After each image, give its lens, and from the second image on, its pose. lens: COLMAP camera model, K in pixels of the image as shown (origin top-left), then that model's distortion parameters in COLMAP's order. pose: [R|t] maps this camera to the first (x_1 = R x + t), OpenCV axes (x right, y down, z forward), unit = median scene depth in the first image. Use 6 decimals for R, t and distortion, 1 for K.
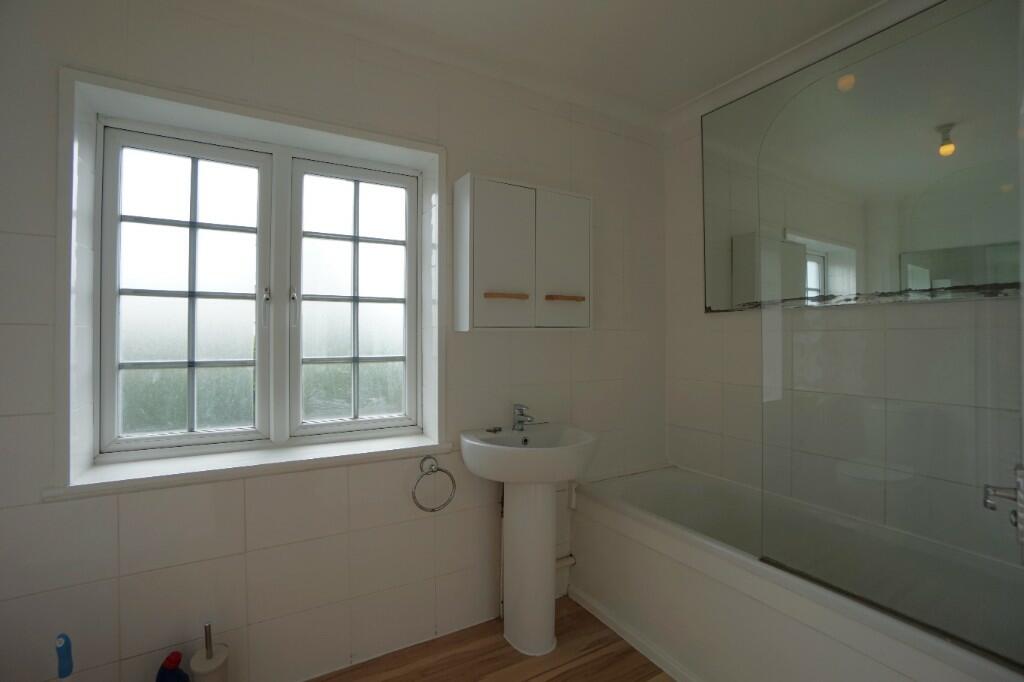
lens RADIAL K [[460.2, 0, 506.4], [0, 460.2, 332.7], [0, 0, 1]] dist [-0.022343, -0.000222]
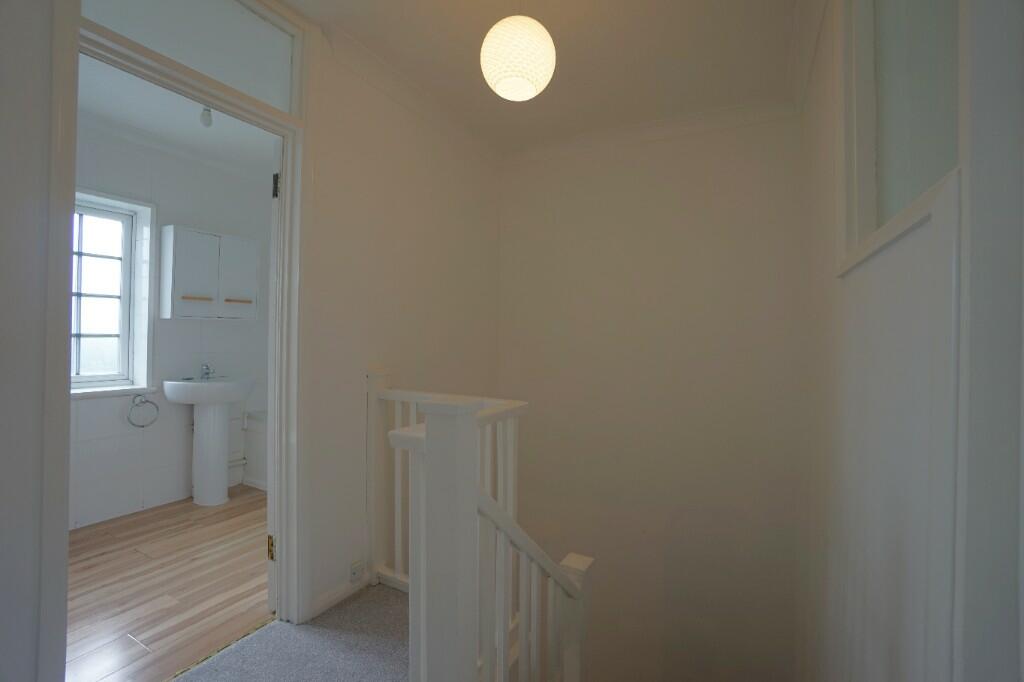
lens RADIAL K [[460.2, 0, 506.4], [0, 460.2, 332.7], [0, 0, 1]] dist [-0.022343, -0.000222]
pose [[0.850717, 0.016232, 0.525373, 0.086575], [-0.014765, 0.999867, -0.006983, 0.040899], [-0.525417, -0.001816, 0.850843, -1.006126]]
